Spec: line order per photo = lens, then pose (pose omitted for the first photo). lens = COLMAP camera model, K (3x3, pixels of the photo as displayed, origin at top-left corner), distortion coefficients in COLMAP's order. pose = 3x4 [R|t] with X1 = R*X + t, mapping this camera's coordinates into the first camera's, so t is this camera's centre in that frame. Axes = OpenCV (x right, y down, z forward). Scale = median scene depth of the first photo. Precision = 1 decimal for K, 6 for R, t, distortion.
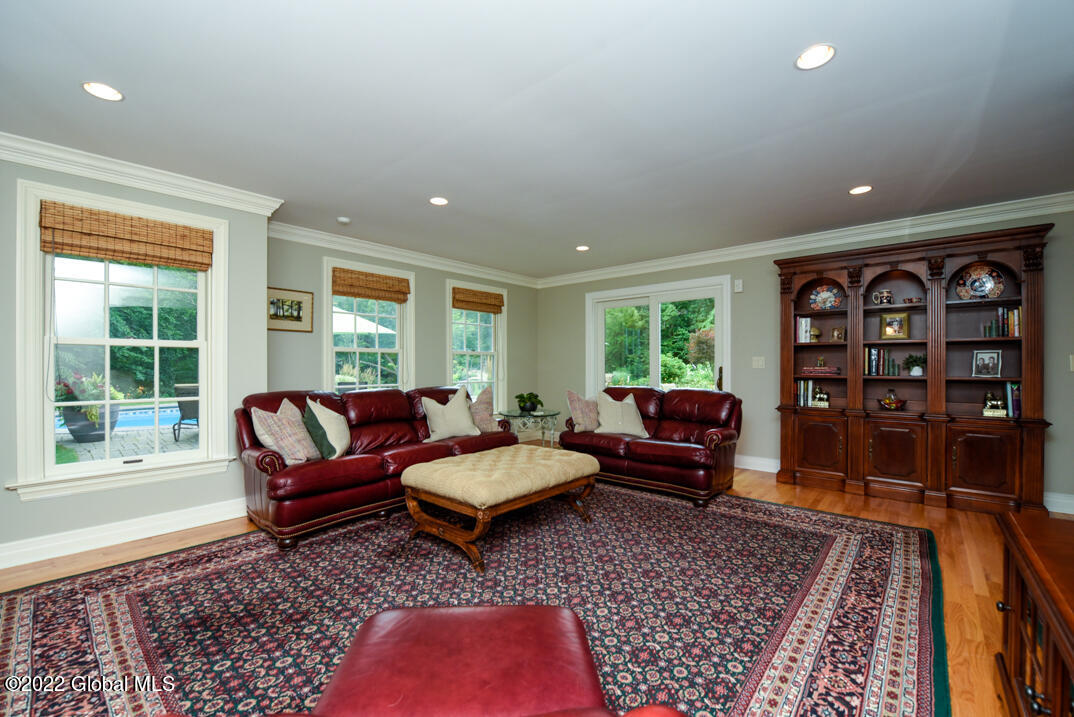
lens RADIAL K [[444.9, 0, 541.4], [0, 444.9, 368.0], [0, 0, 1]] dist [-0.016902, -0.000888]
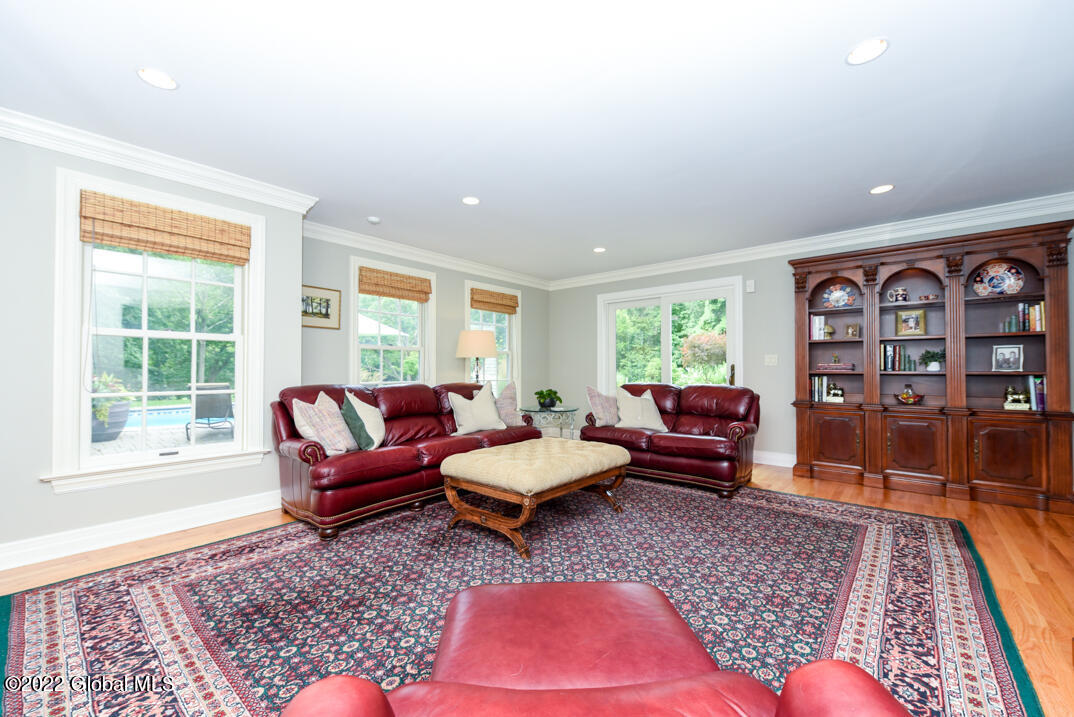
lens RADIAL K [[430.3, 0, 539.4], [0, 430.3, 364.8], [0, 0, 1]] dist [0.003938, -0.001167]
pose [[0.999958, 0.000534, 0.009188, -0.100541], [-0.000372, 0.999844, -0.017651, 0.029036], [-0.009196, 0.017647, 0.999802, 0.004322]]
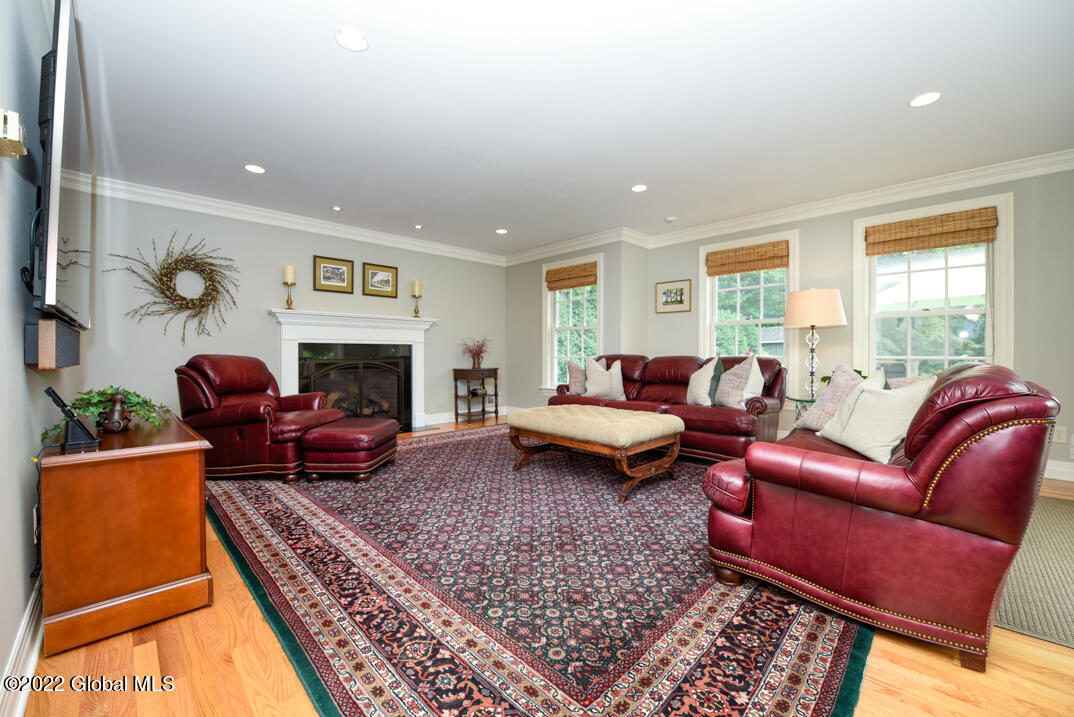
lens RADIAL K [[430.3, 0, 539.0], [0, 430.3, 352.0], [0, 0, 1]] dist [0.003938, -0.001167]
pose [[-0.077214, -0.001484, -0.997013, 1.120894], [0.000842, 0.999998, -0.001554, 0.055984], [0.997014, -0.000959, -0.077213, 1.032012]]
